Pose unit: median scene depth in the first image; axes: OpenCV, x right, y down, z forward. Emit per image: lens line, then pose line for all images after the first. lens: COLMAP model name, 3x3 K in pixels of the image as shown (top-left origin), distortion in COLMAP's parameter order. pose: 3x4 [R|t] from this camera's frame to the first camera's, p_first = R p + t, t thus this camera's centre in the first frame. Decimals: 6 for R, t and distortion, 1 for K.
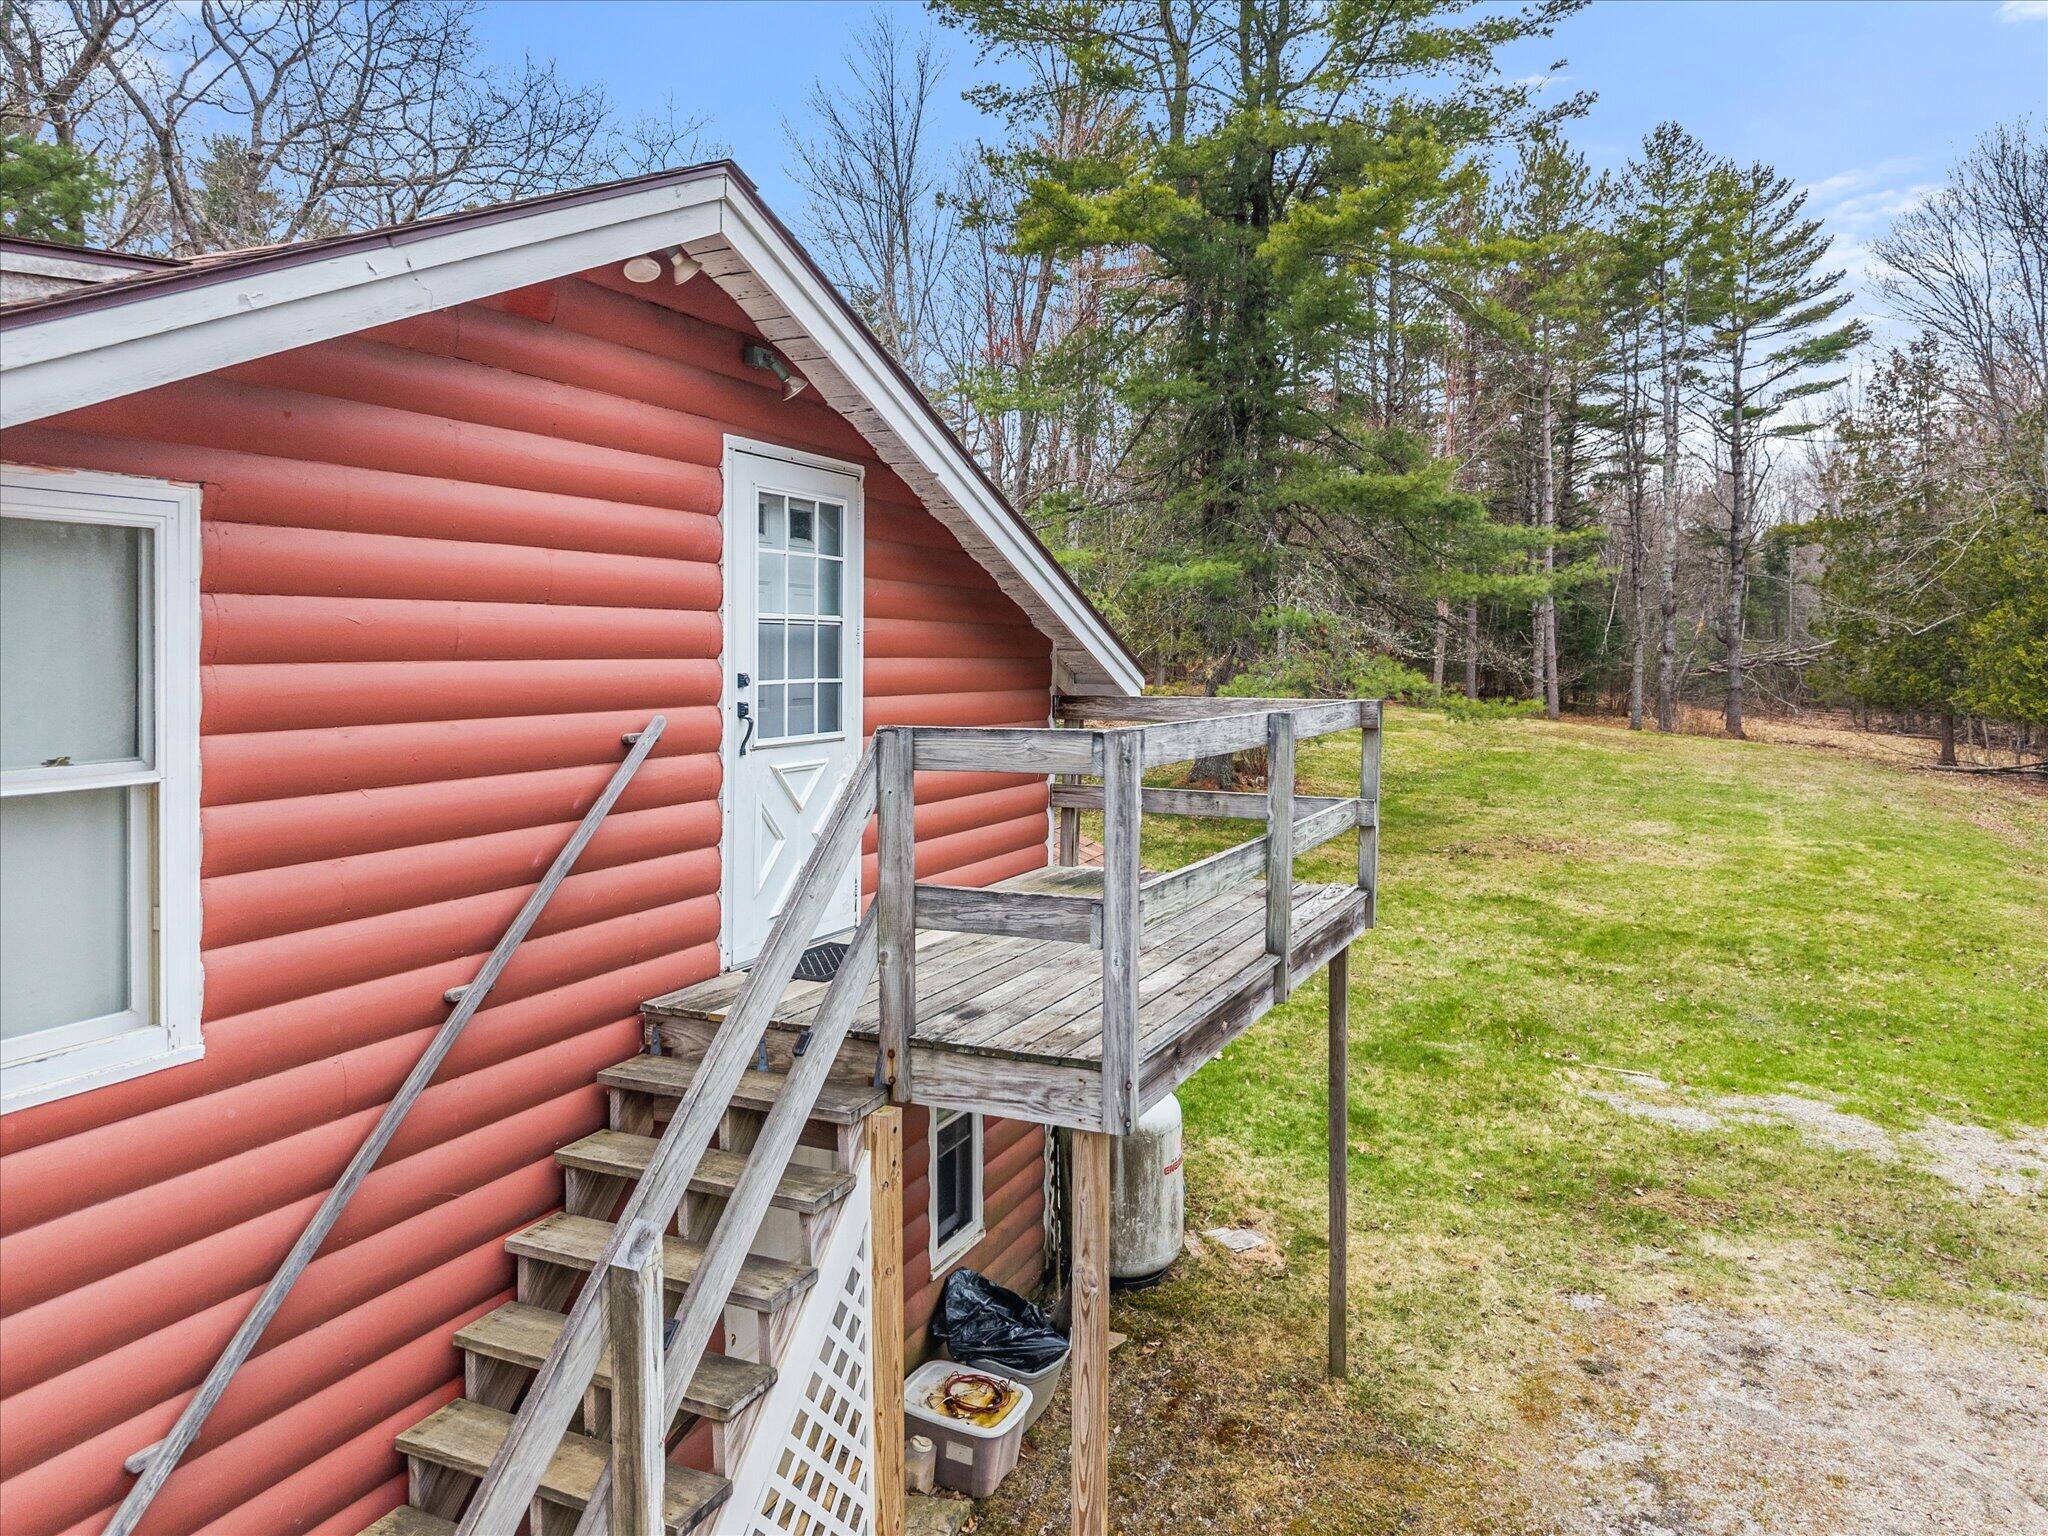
lens RADIAL K [[1426.0, 0, 986.7], [0, 1426.0, 646.4], [0, 0, 1]] dist [-0.005934, -0.001090]
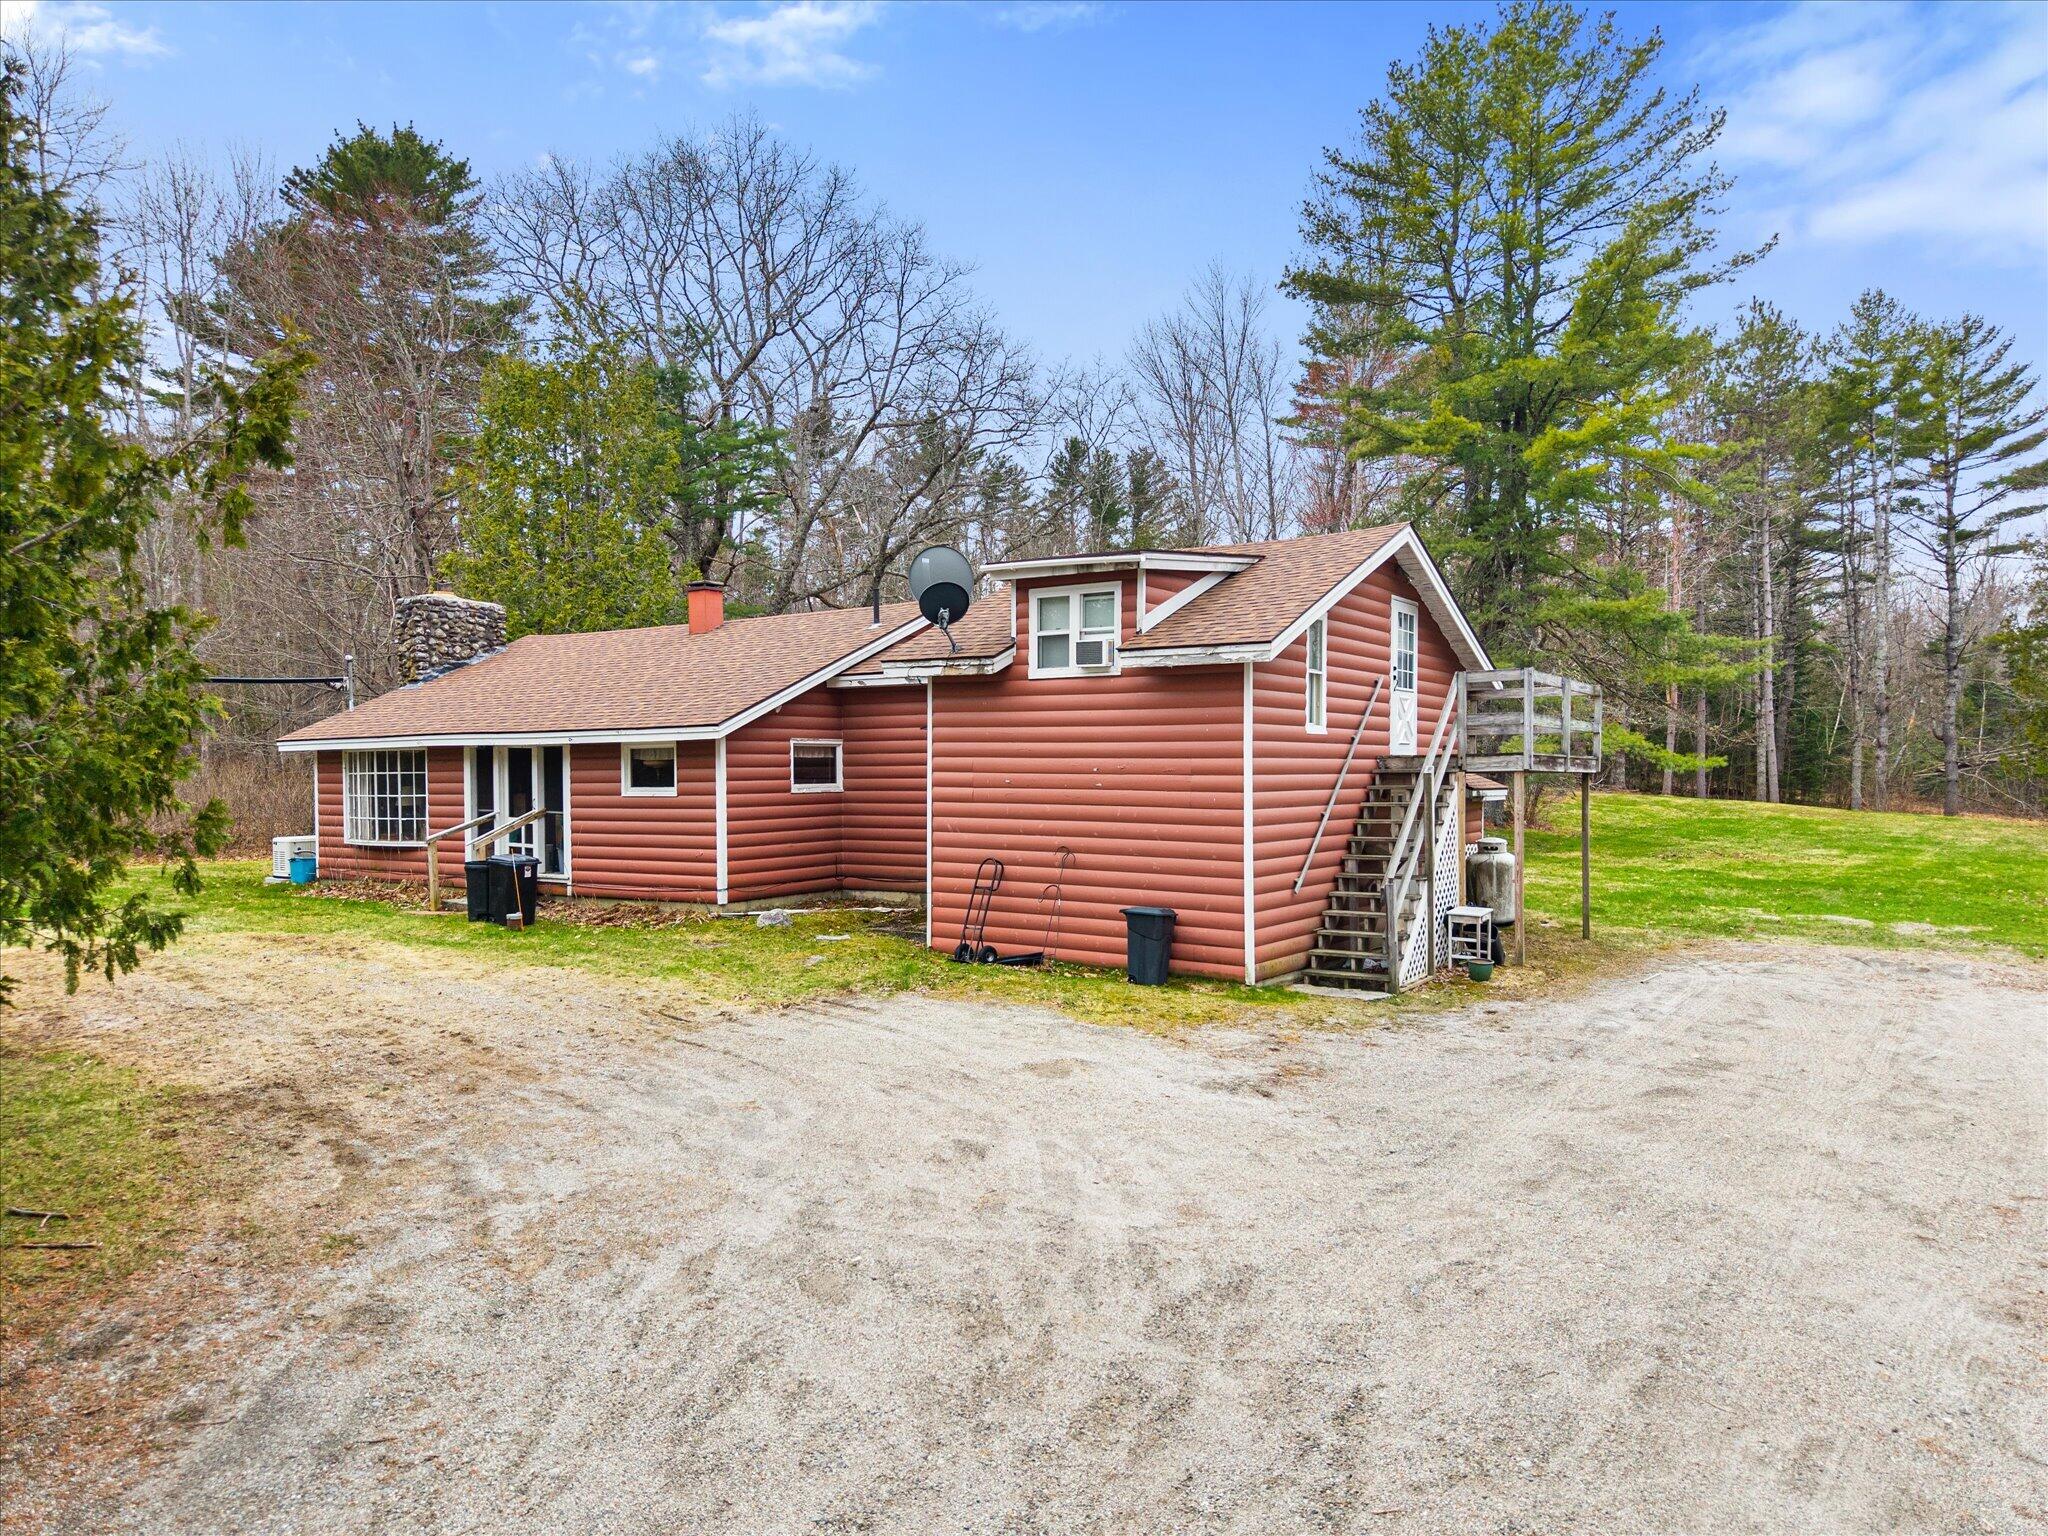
lens RADIAL K [[1426.0, 0, 979.1], [0, 1426.0, 772.7], [0, 0, 1]] dist [-0.005934, -0.001090]
pose [[0.987729, -0.008519, -0.155946, -0.064176], [0.007351, 0.999940, -0.008071, 0.029916], [0.156006, 0.006826, 0.987733, -0.253988]]
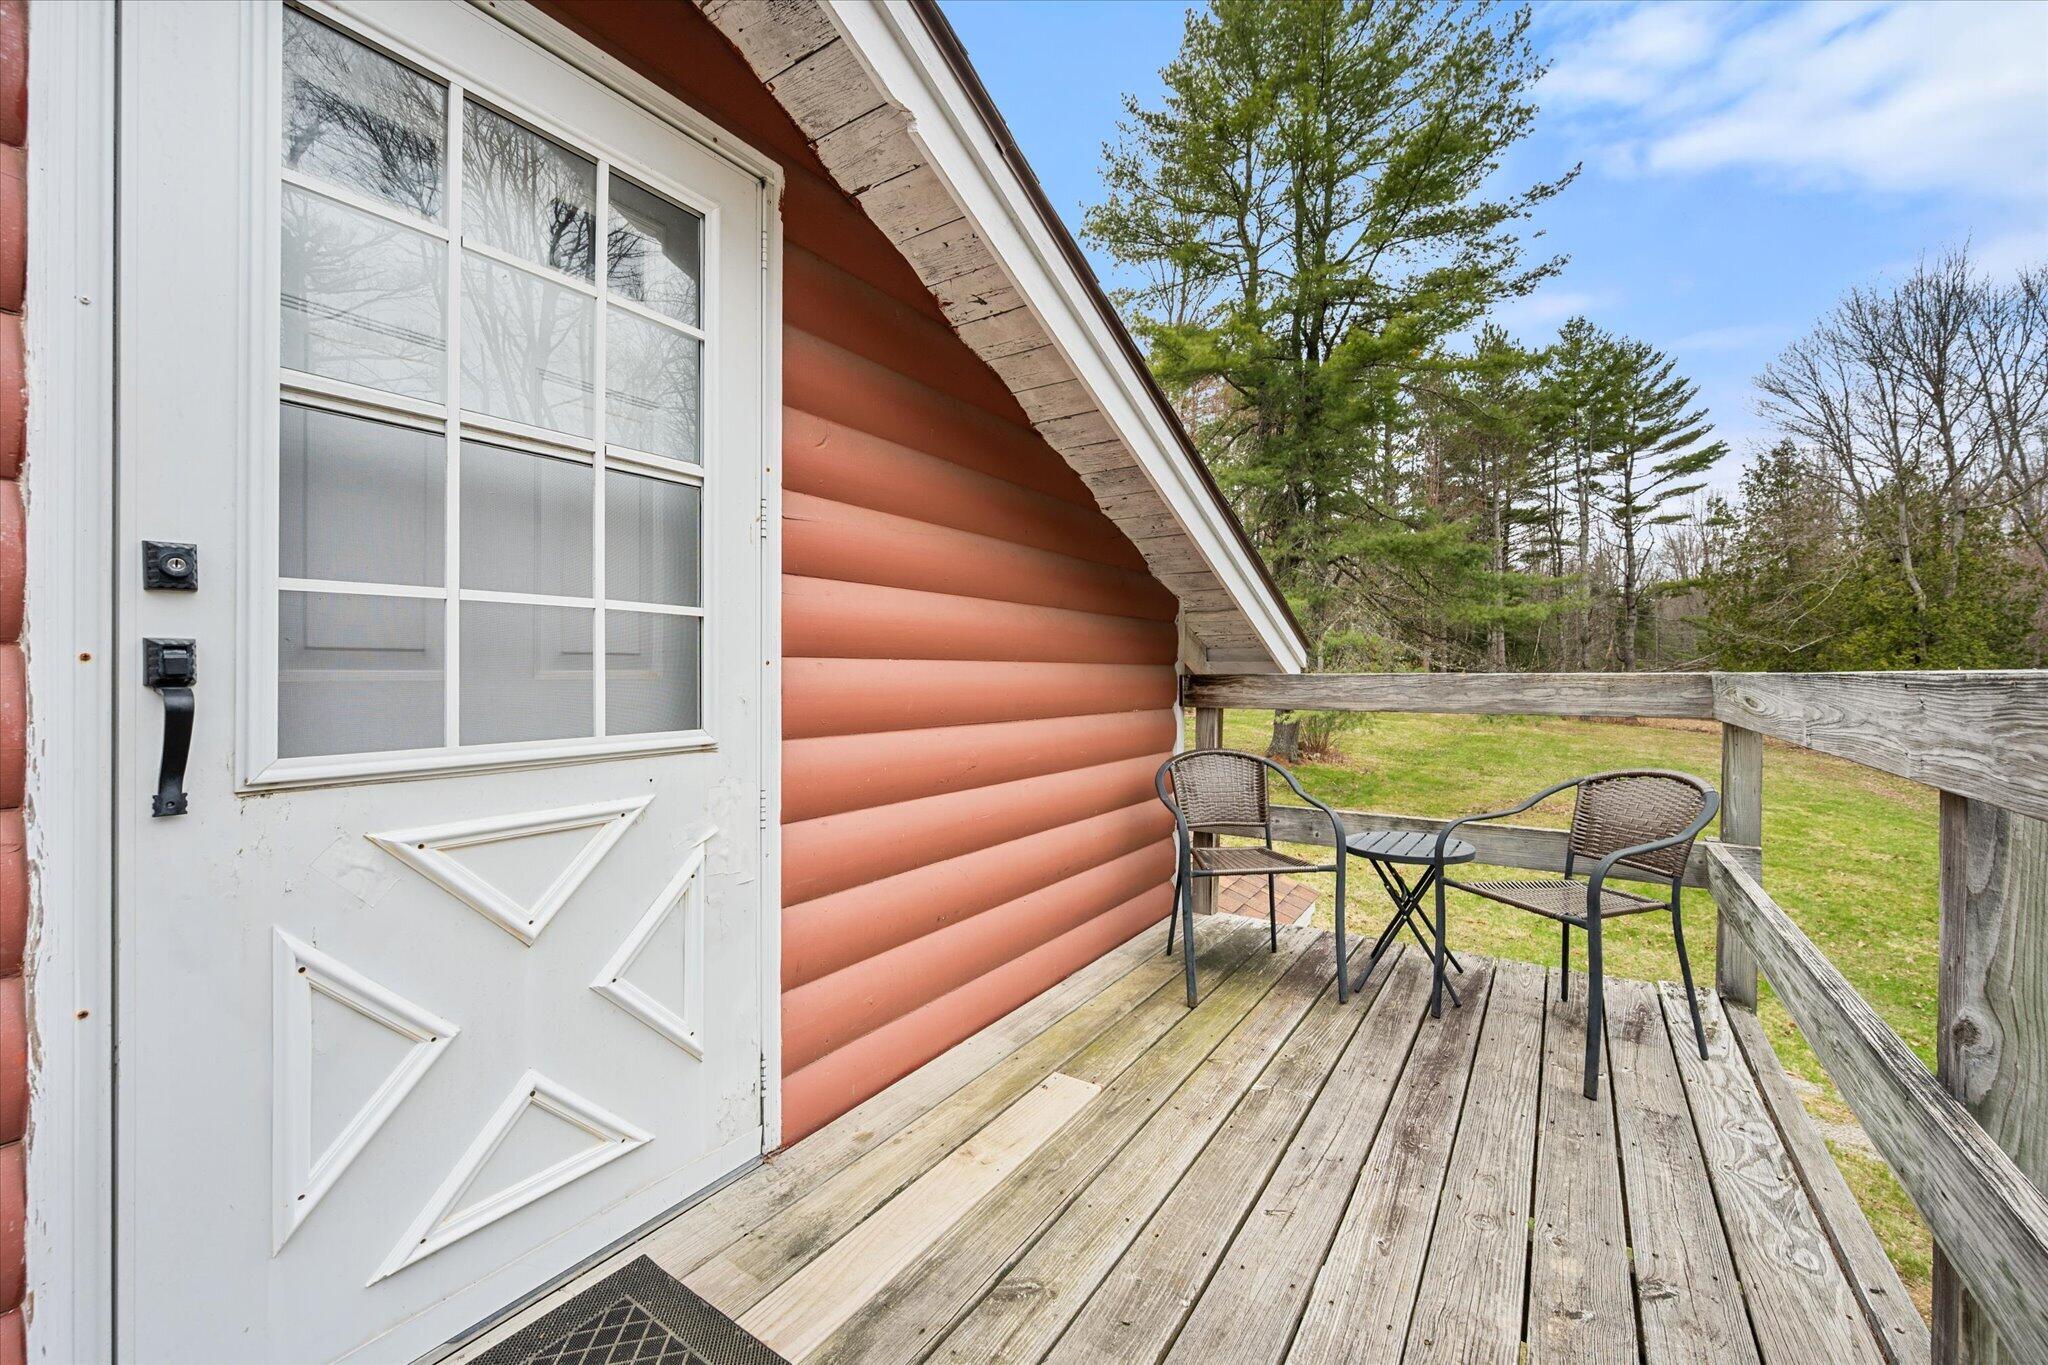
lens RADIAL K [[809.2, 0, 1024.8], [0, 809.2, 653.9], [0, 0, 1]] dist [-0.003635, 0.000673]
pose [[0.992011, -0.009670, -0.125778, 0.003118], [0.006778, 0.999703, -0.023403, 0.005003], [0.125967, 0.022364, 0.991782, 0.089913]]
